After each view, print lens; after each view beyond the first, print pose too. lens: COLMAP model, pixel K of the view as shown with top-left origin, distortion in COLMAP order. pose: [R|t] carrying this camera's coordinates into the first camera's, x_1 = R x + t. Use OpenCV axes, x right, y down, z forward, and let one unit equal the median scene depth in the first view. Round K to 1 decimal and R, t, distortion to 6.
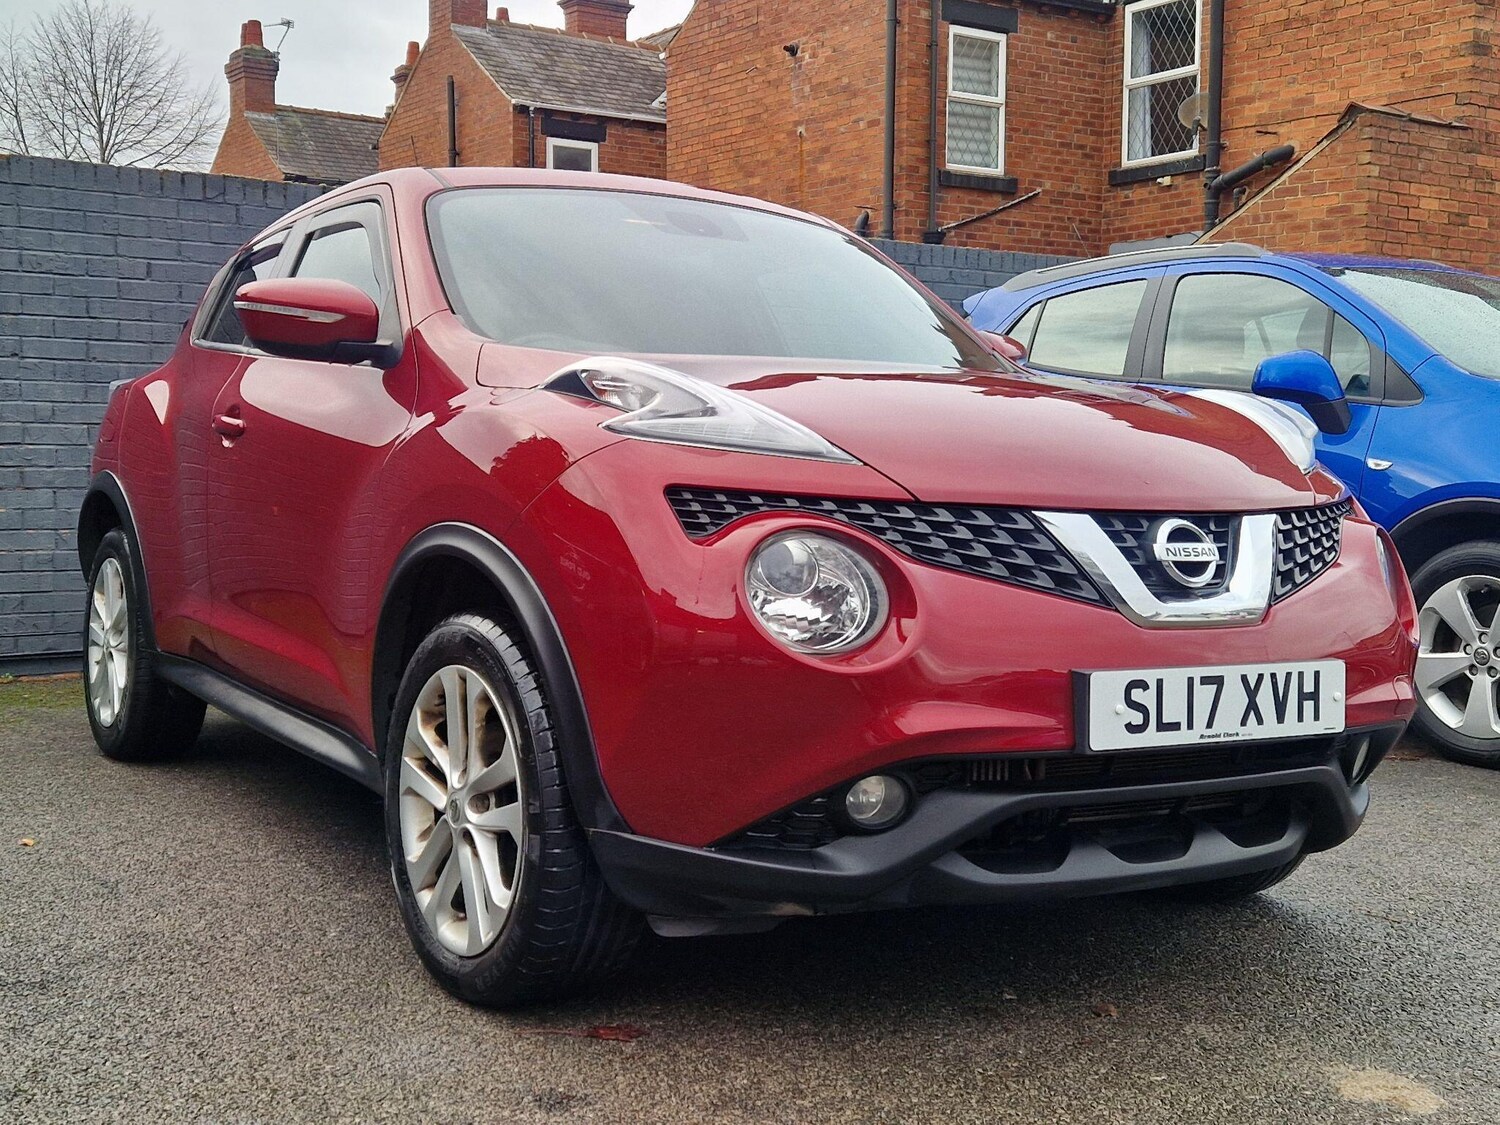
lens RADIAL K [[1782.3, 0, 741.9], [0, 1782.3, 534.3], [0, 0, 1]] dist [0.069262, 0.000000]
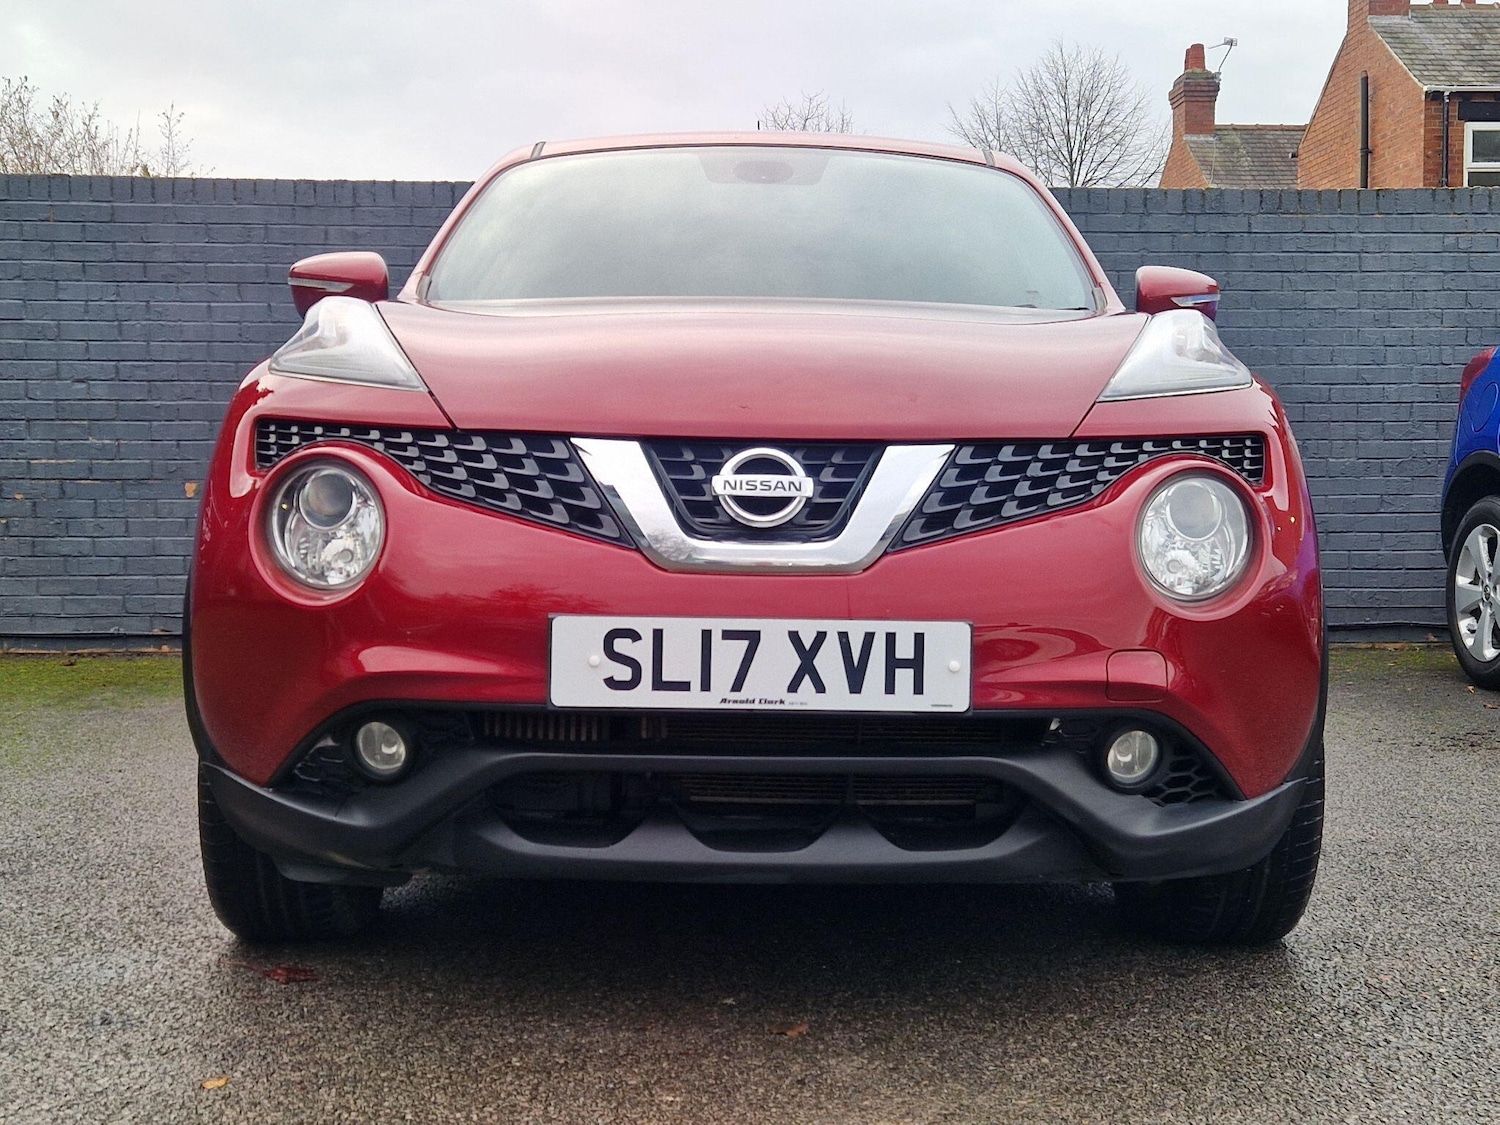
lens RADIAL K [[1782.3, 0, 772.3], [0, 1782.3, 535.1], [0, 0, 1]] dist [0.069262, 0.000000]
pose [[0.864195, 0.007685, -0.503098, 0.671171], [-0.013971, 0.999864, -0.008727, 0.040163], [0.502963, 0.014571, 0.864185, 0.273813]]
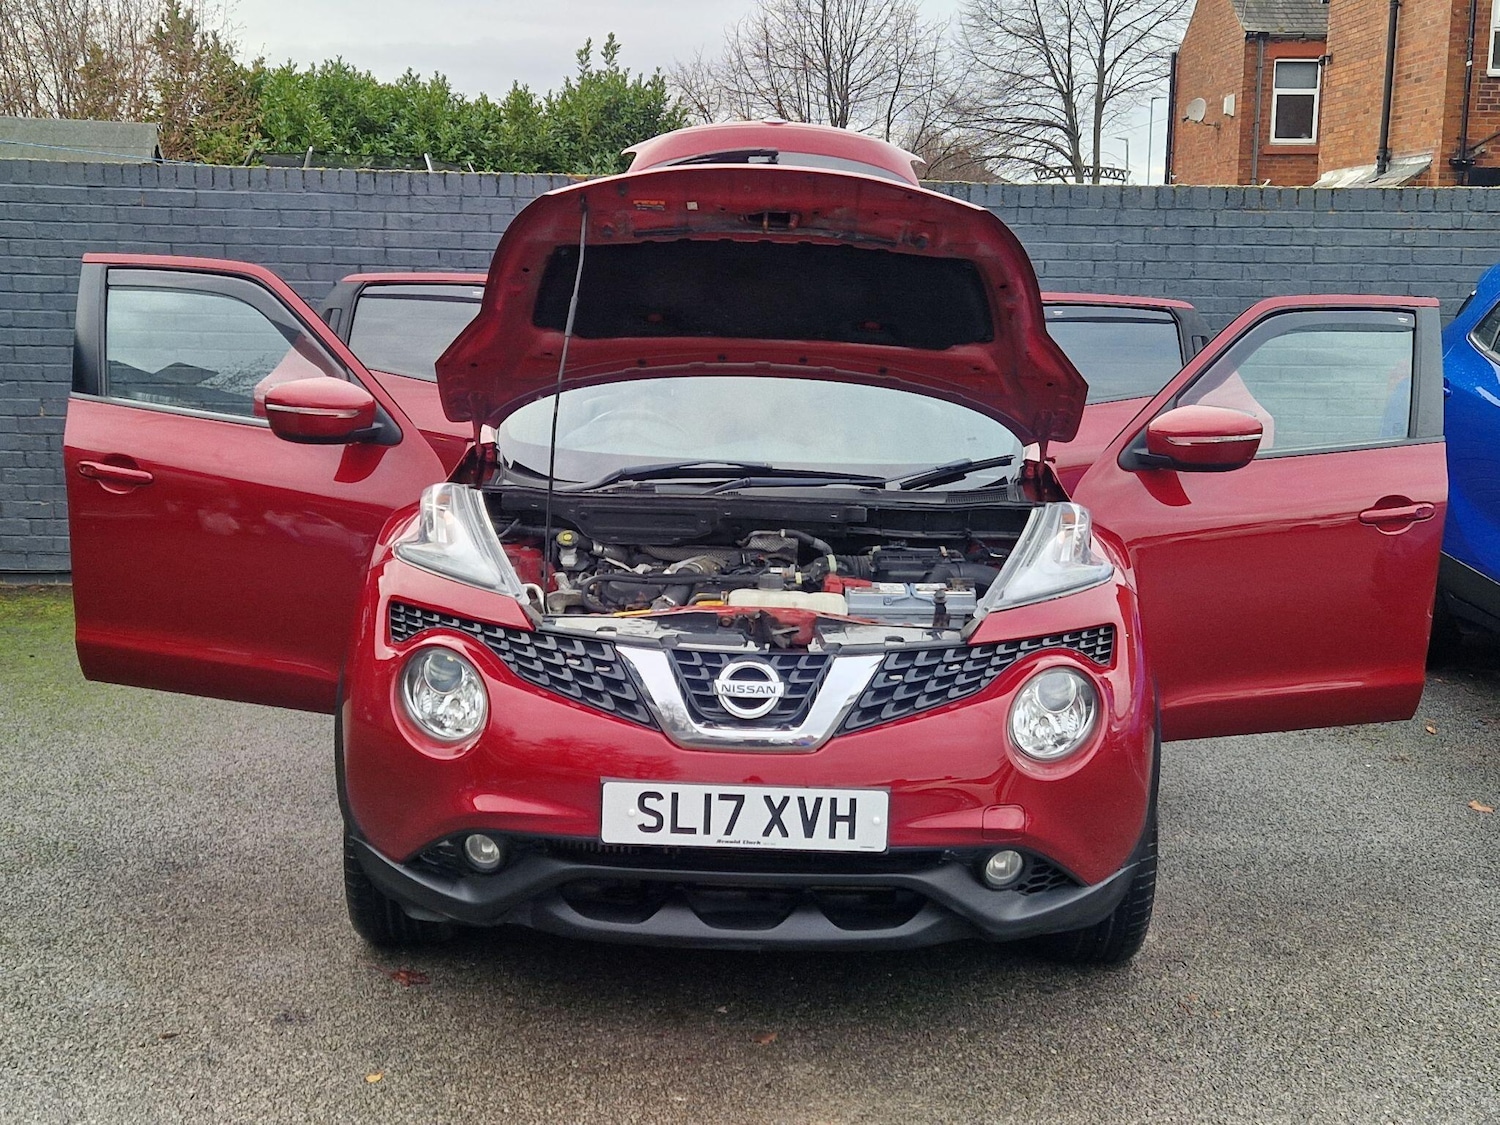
lens RADIAL K [[1782.3, 0, 768.0], [0, 1782.3, 538.3], [0, 0, 1]] dist [0.069262, 0.000000]
pose [[0.856741, 0.077563, -0.509882, 0.865043], [-0.032212, 0.994744, 0.097196, -0.208569], [0.514741, -0.066847, 0.854736, -0.024282]]
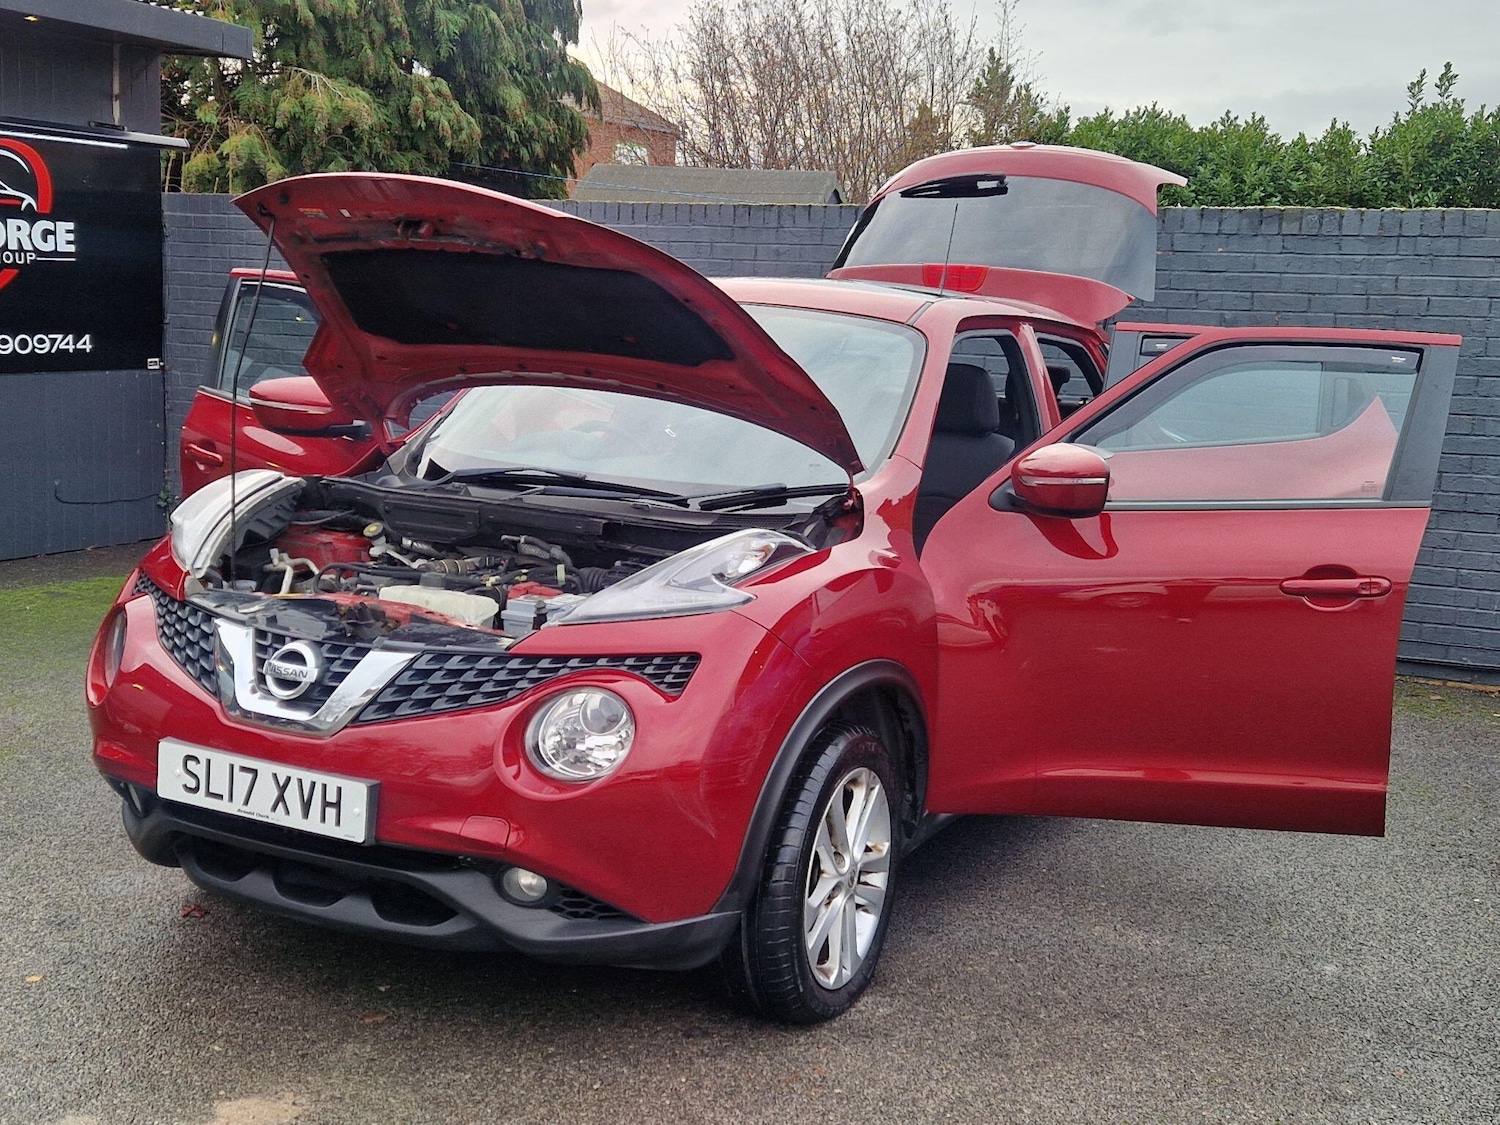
lens RADIAL K [[1782.3, 0, 782.4], [0, 1782.3, 550.1], [0, 0, 1]] dist [0.069262, 0.000000]
pose [[0.529356, 0.125709, -0.839035, 1.488427], [-0.071593, 0.992053, 0.103466, -0.231599], [0.845374, 0.005299, 0.534149, 0.608014]]
